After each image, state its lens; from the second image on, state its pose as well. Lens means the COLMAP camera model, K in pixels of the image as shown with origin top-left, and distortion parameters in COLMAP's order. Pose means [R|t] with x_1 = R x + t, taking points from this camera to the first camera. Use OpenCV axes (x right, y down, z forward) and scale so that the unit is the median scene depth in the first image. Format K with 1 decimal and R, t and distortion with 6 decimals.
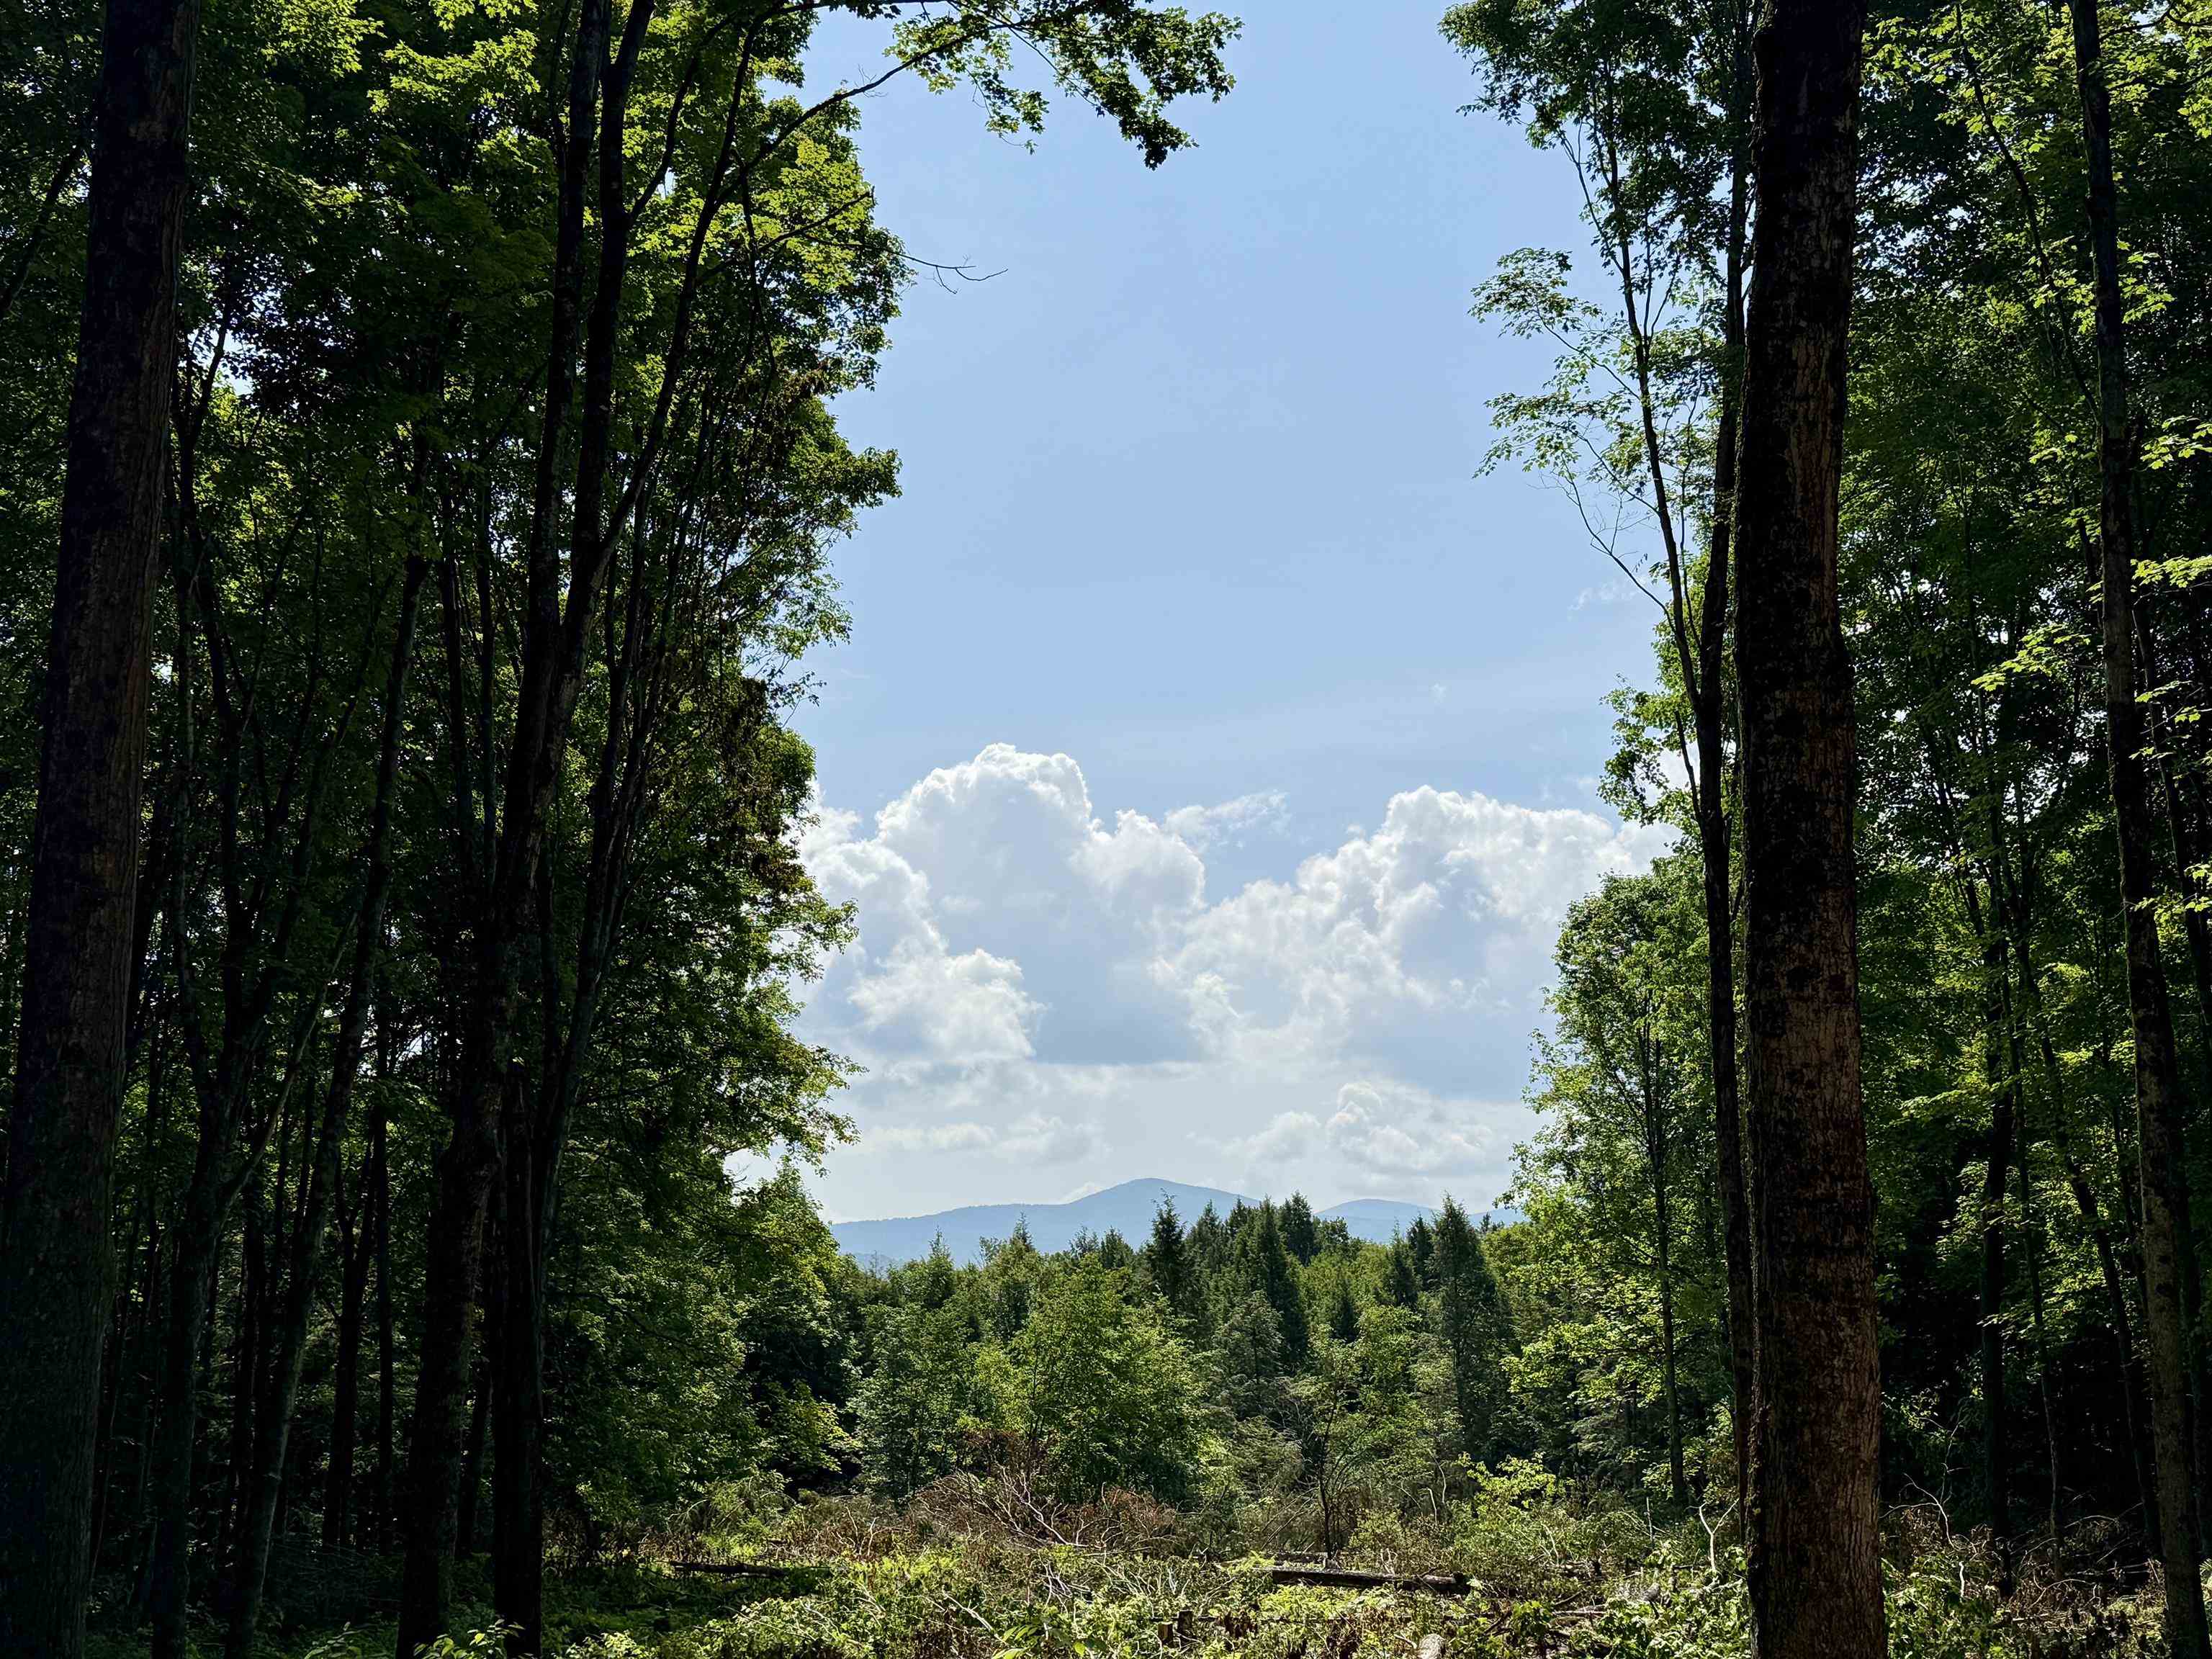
lens RADIAL K [[2444.5, 0, 1106.0], [0, 2444.5, 829.5], [0, 0, 1]] dist [0.196619, -0.424622]
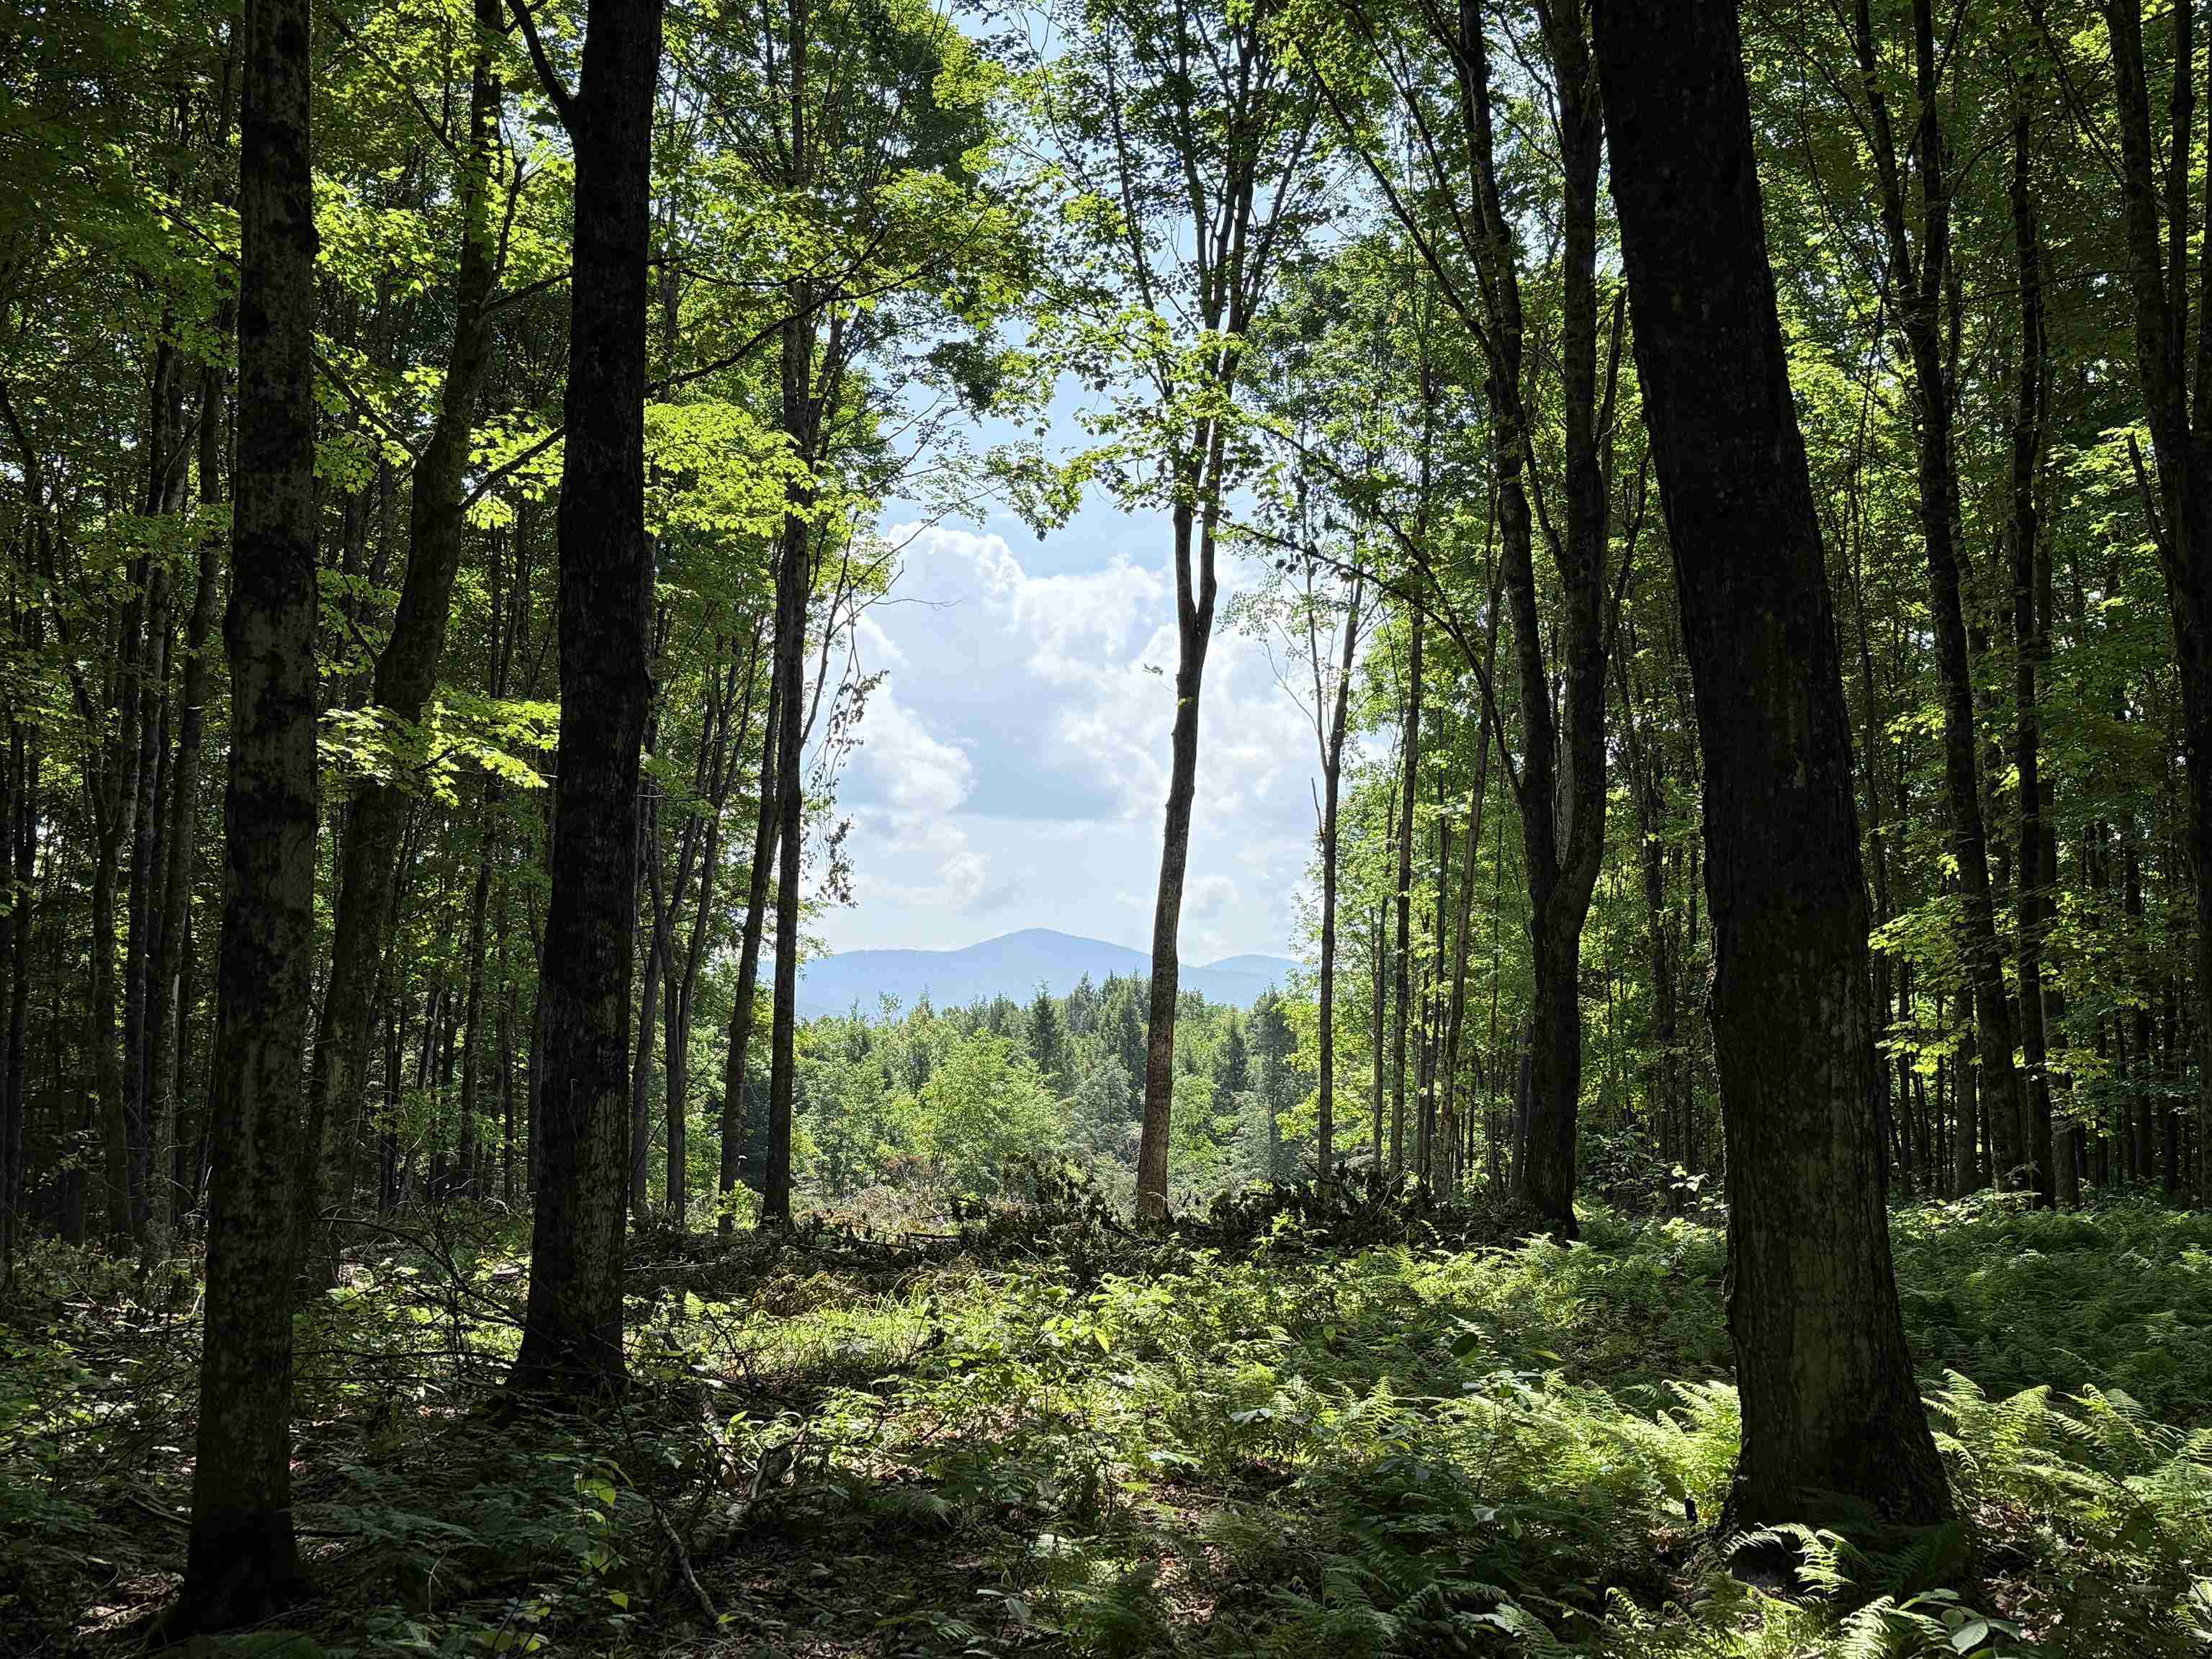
lens RADIAL K [[2452.3, 0, 1087.7], [0, 2452.3, 836.5], [0, 0, 1]] dist [0.152712, -0.208448]
pose [[0.998862, 0.031117, 0.036142, -0.001057], [-0.034705, 0.994044, 0.103305, -0.077313], [-0.032712, -0.104442, 0.993993, -0.344581]]
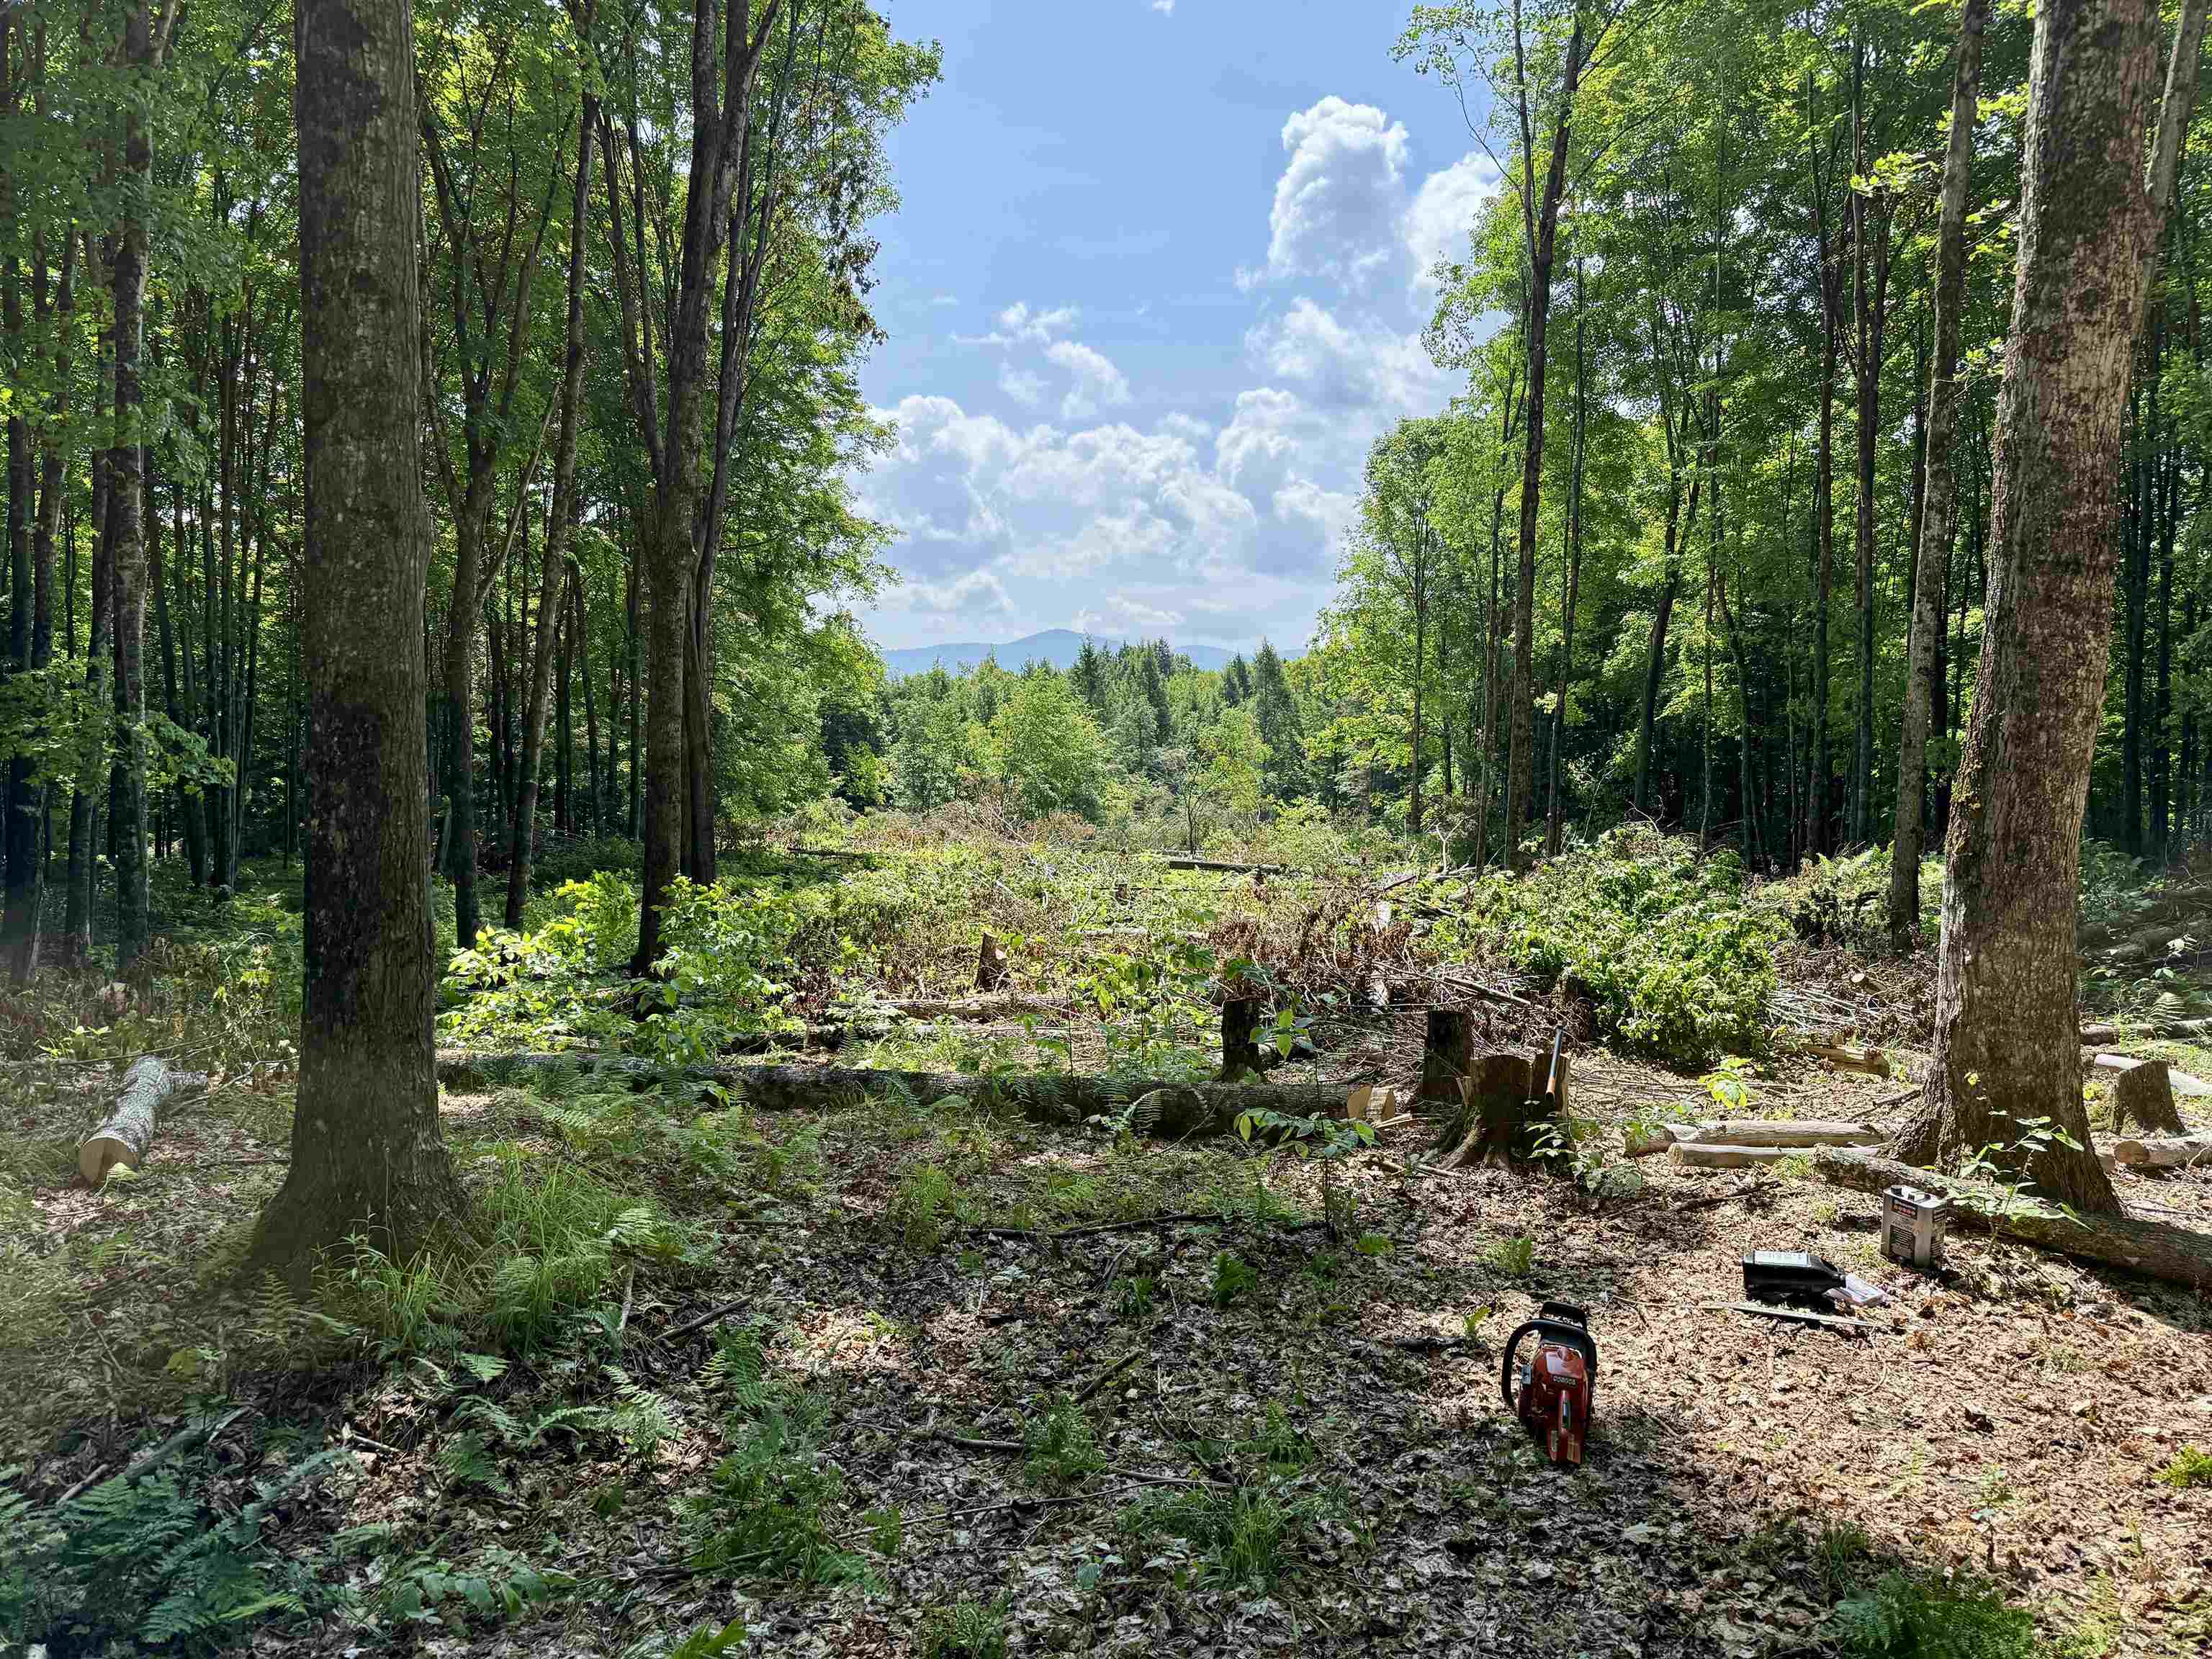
lens RADIAL K [[1530.8, 0, 1106.0], [0, 1530.8, 829.5], [0, 0, 1]] dist [0.179119, -0.330495]
pose [[0.998499, 0.017293, 0.051966, -0.017174], [-0.030522, 0.963539, 0.265821, 0.012566], [-0.045475, -0.267008, 0.962621, 0.038991]]
